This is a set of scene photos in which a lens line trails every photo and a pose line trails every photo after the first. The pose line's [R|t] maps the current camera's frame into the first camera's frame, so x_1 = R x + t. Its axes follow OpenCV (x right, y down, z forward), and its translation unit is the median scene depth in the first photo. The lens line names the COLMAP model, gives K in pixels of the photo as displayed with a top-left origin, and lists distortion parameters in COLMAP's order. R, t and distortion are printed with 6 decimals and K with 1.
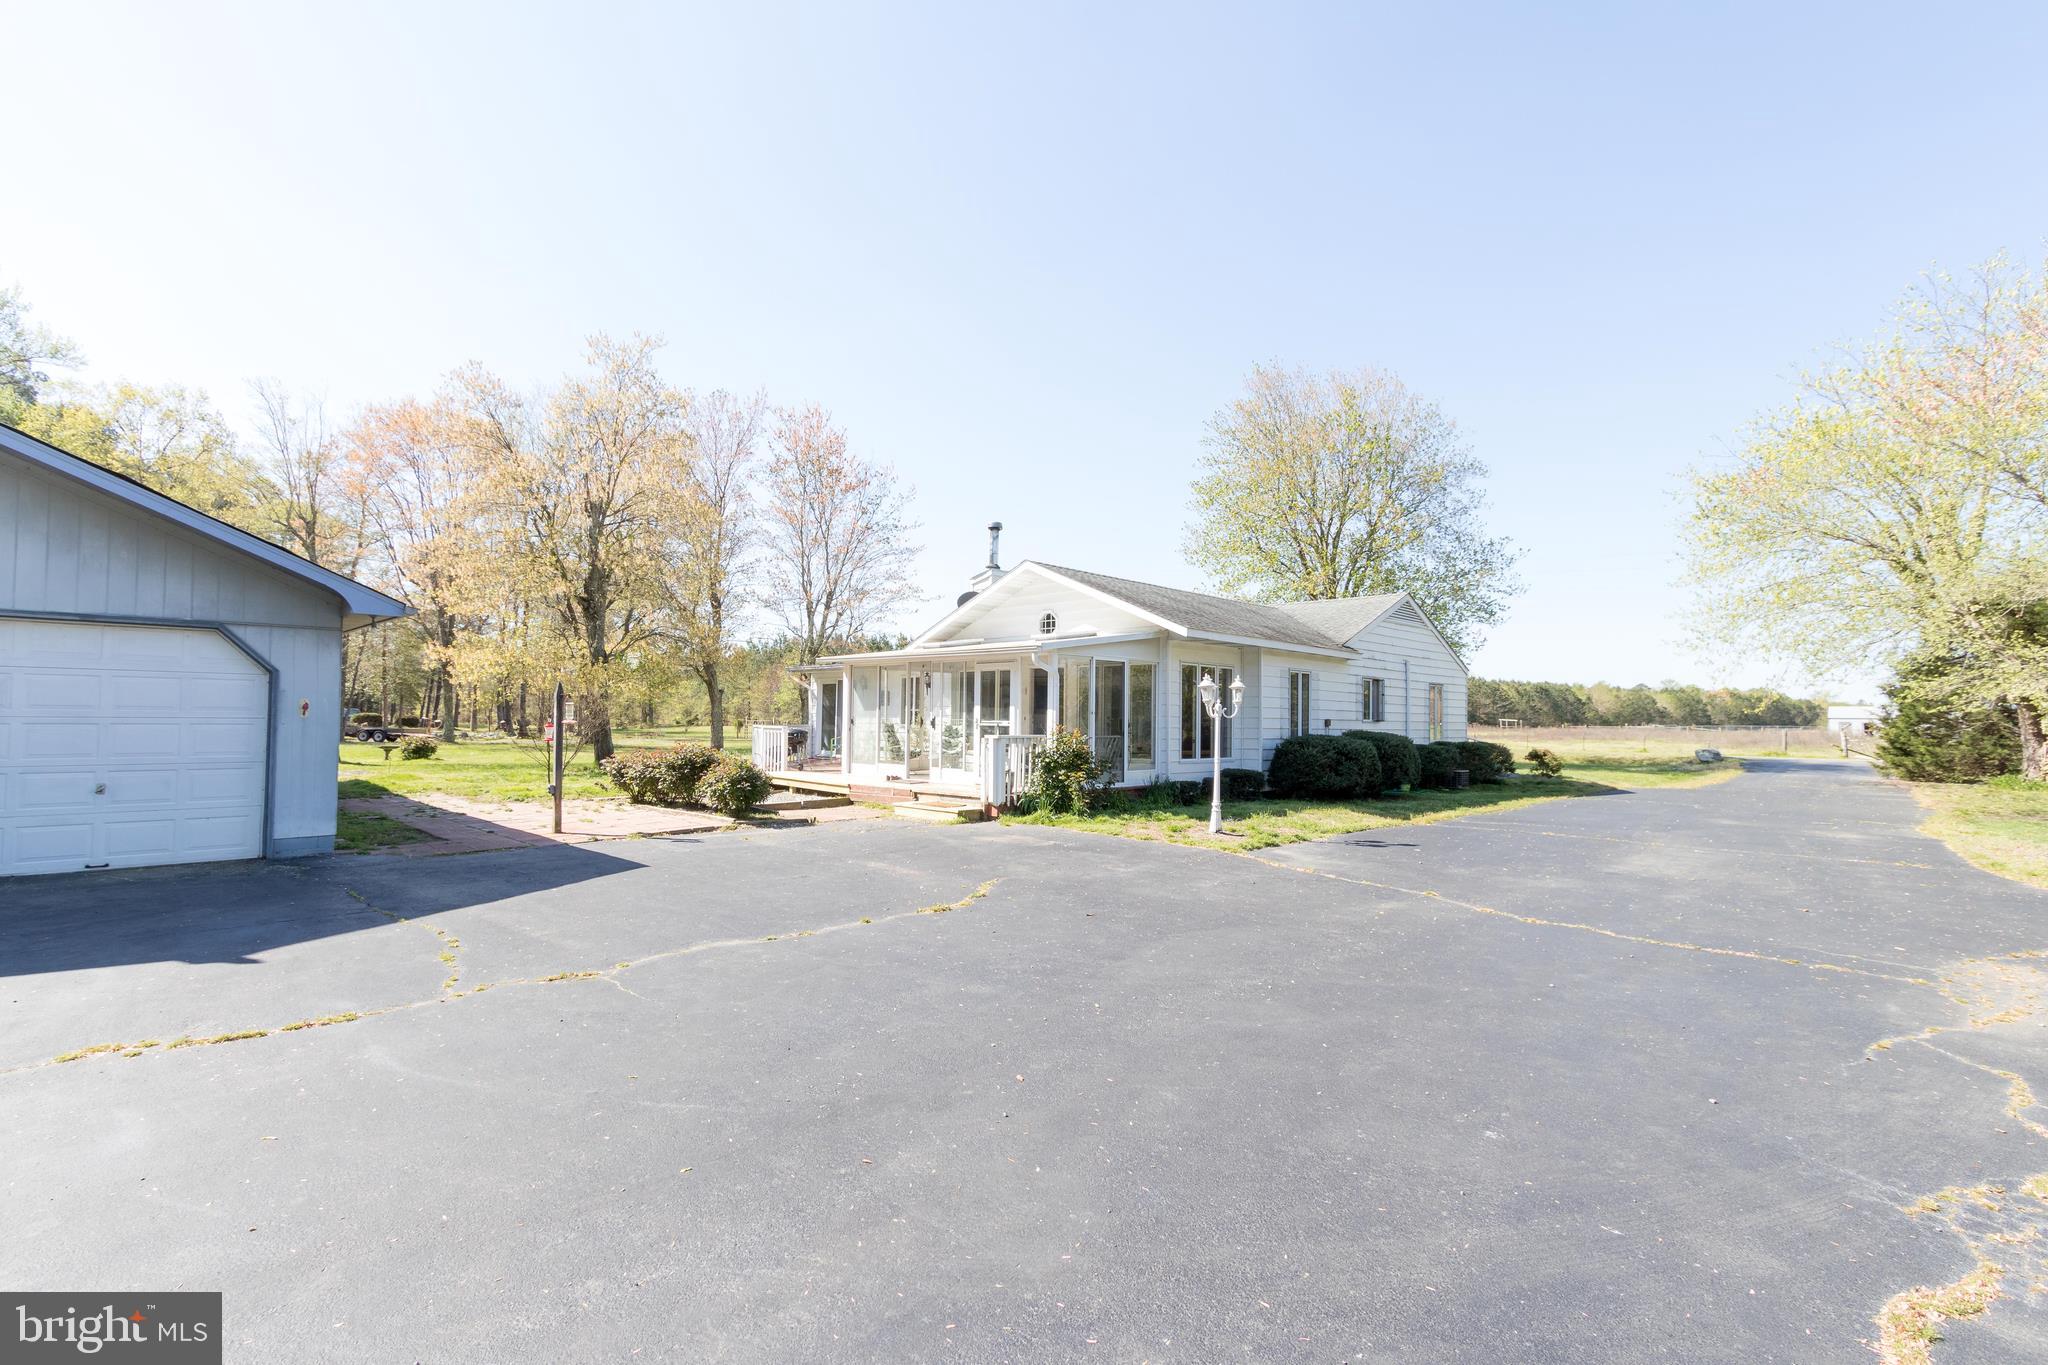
lens RADIAL K [[937.9, 0, 1016.9], [0, 937.9, 686.9], [0, 0, 1]] dist [0.013689, -0.000017]
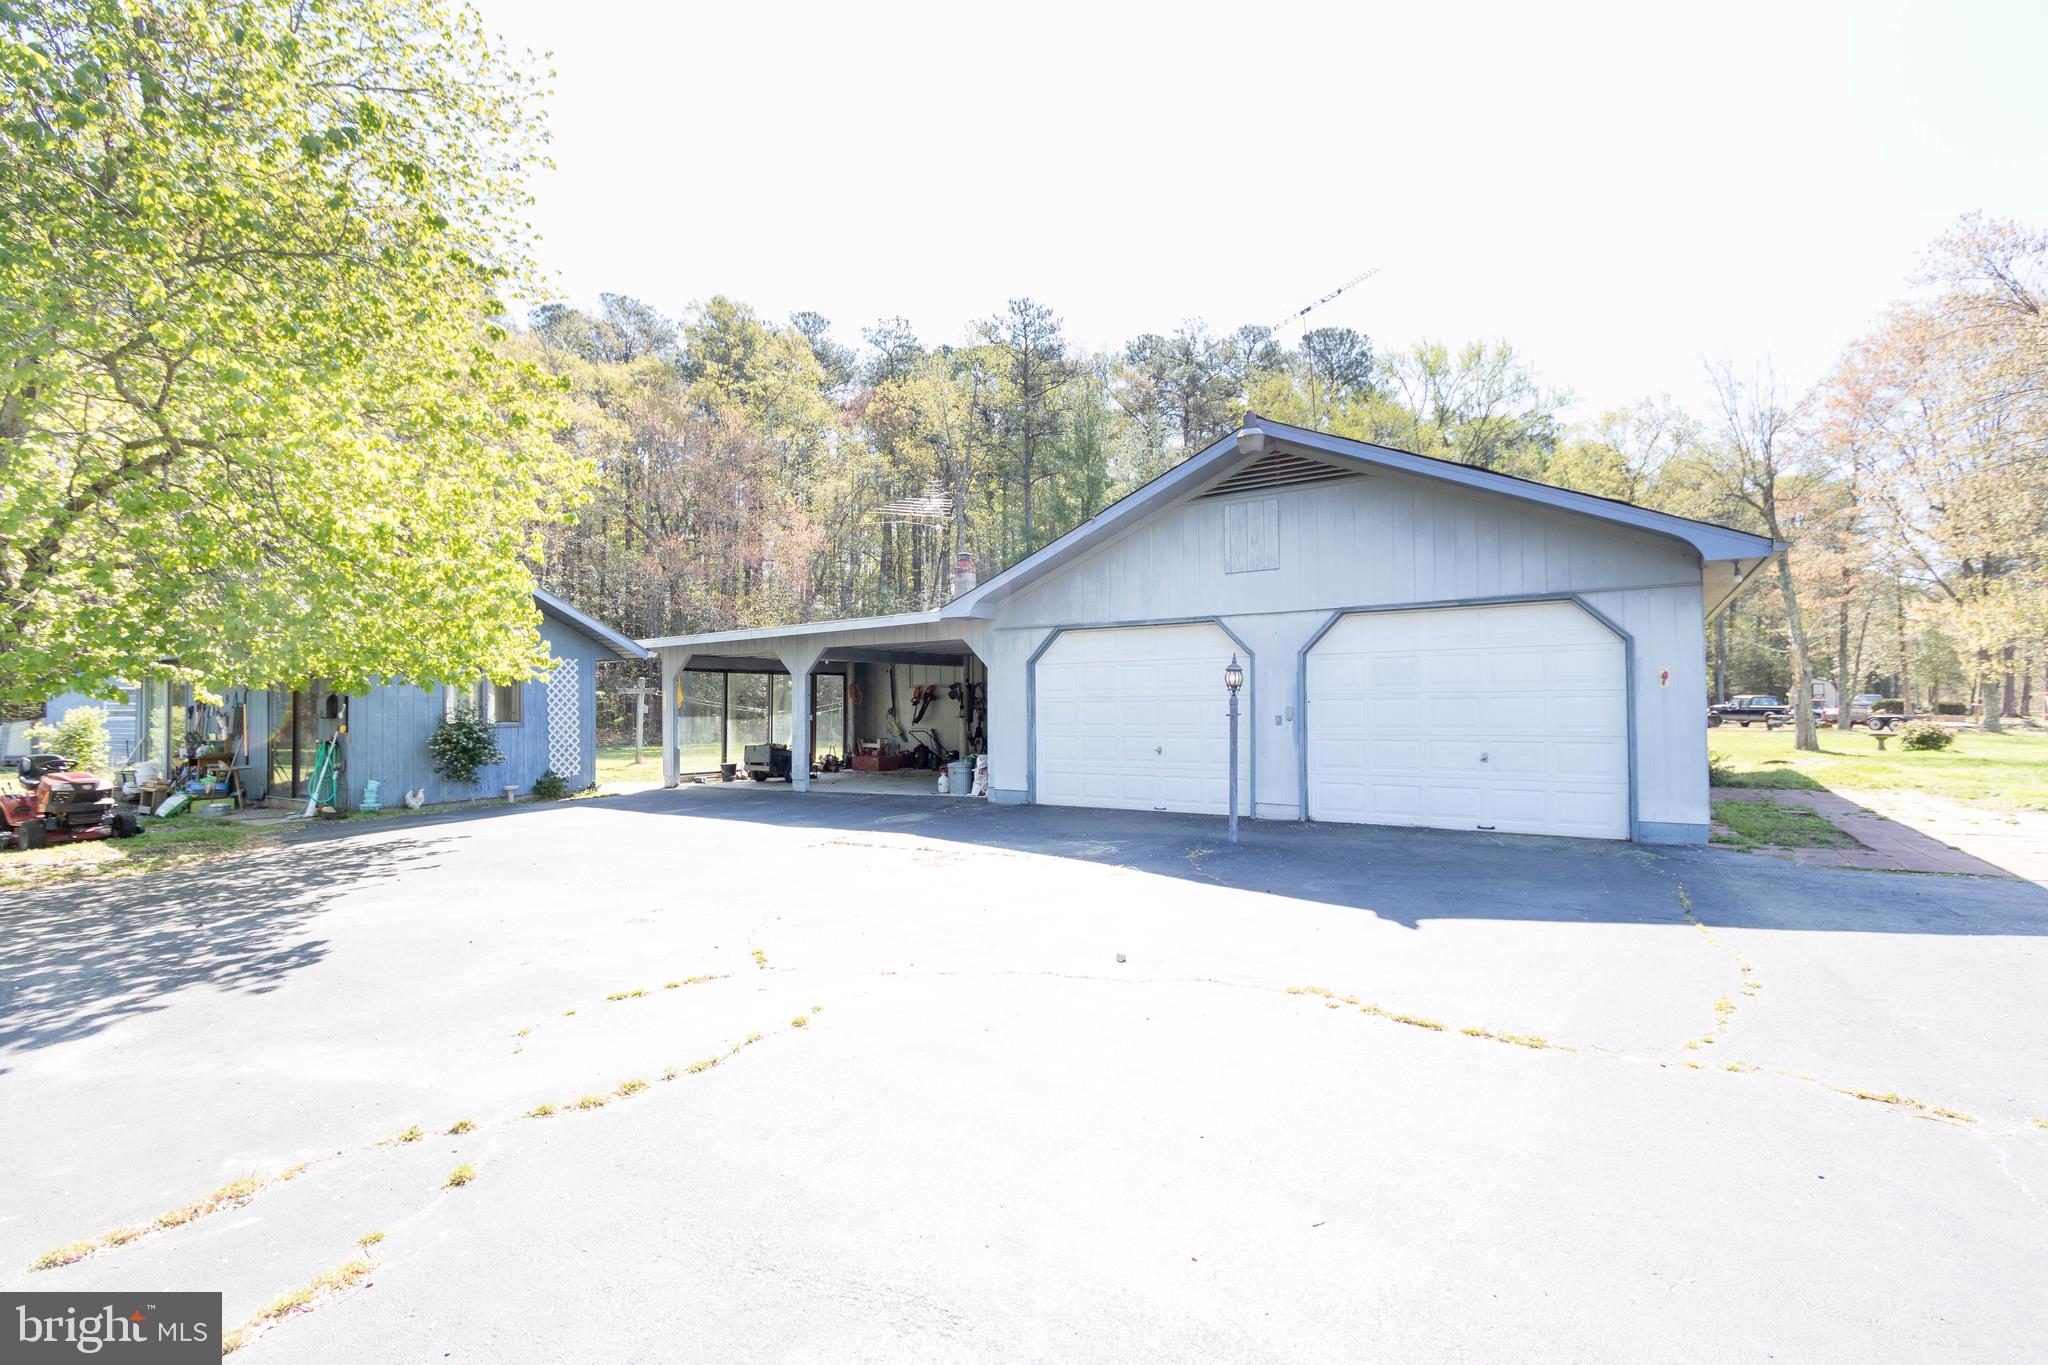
lens RADIAL K [[937.9, 0, 1022.1], [0, 937.9, 687.3], [0, 0, 1]] dist [0.013689, -0.000017]
pose [[0.196634, -0.040235, -0.979651, -0.005716], [0.045704, 0.998448, -0.031834, 0.032956], [0.979411, -0.038514, 0.198167, 0.238942]]
